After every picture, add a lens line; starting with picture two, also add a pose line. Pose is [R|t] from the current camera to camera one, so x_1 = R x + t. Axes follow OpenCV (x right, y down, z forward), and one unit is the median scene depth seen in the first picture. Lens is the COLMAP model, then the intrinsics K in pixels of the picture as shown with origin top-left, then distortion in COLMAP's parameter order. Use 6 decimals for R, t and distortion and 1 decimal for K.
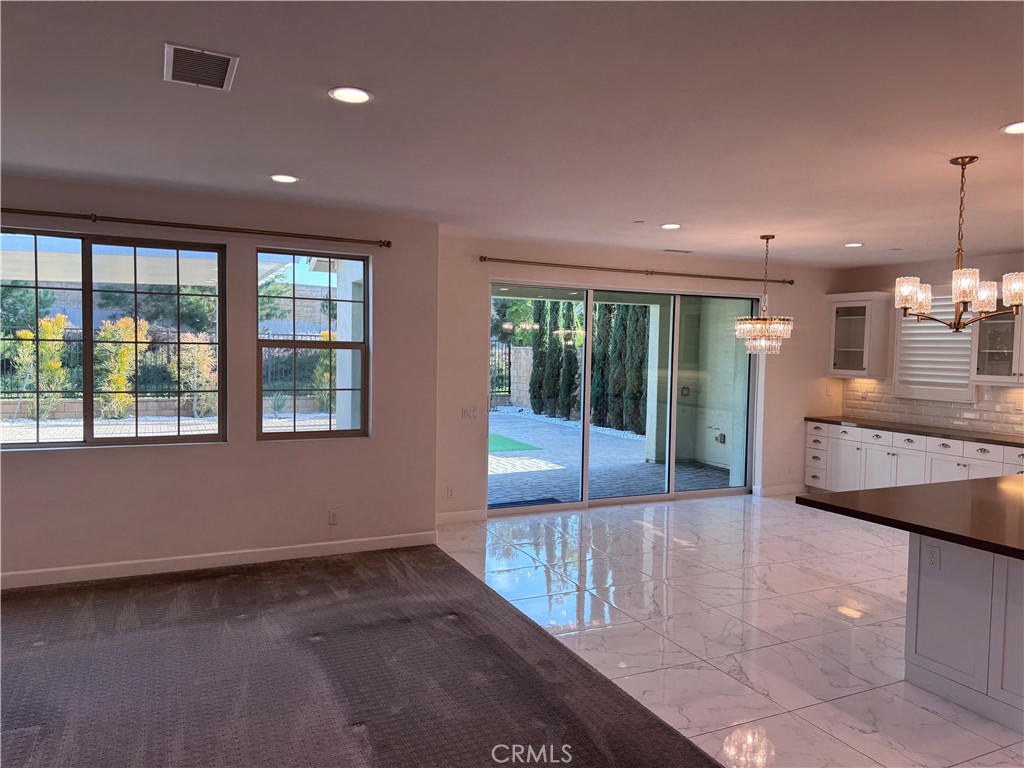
lens RADIAL K [[714.9, 0, 542.1], [0, 714.9, 383.7], [0, 0, 1]] dist [-0.023844, -0.003732]
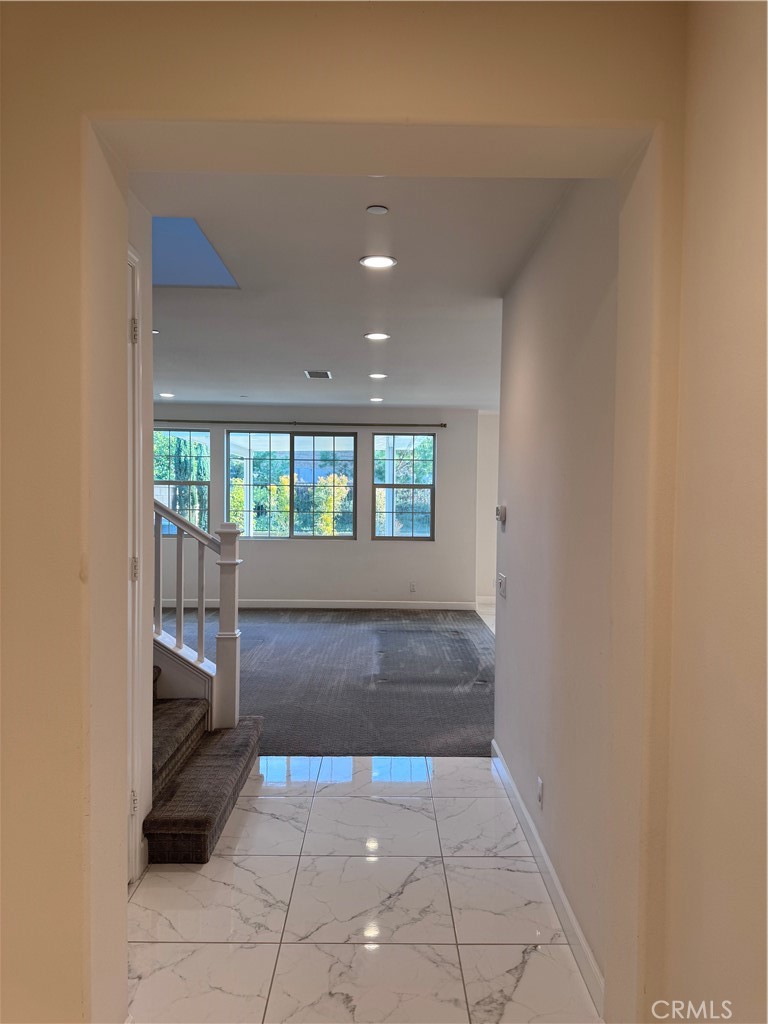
lens RADIAL K [[714.9, 0, 384.0], [0, 714.9, 512.0], [0, 0, 1]] dist [-0.023844, -0.003732]
pose [[0.885346, -0.002503, -0.464926, 0.464771], [-0.012228, 0.999514, -0.028667, 0.060850], [0.464772, 0.031066, 0.884885, -0.581558]]
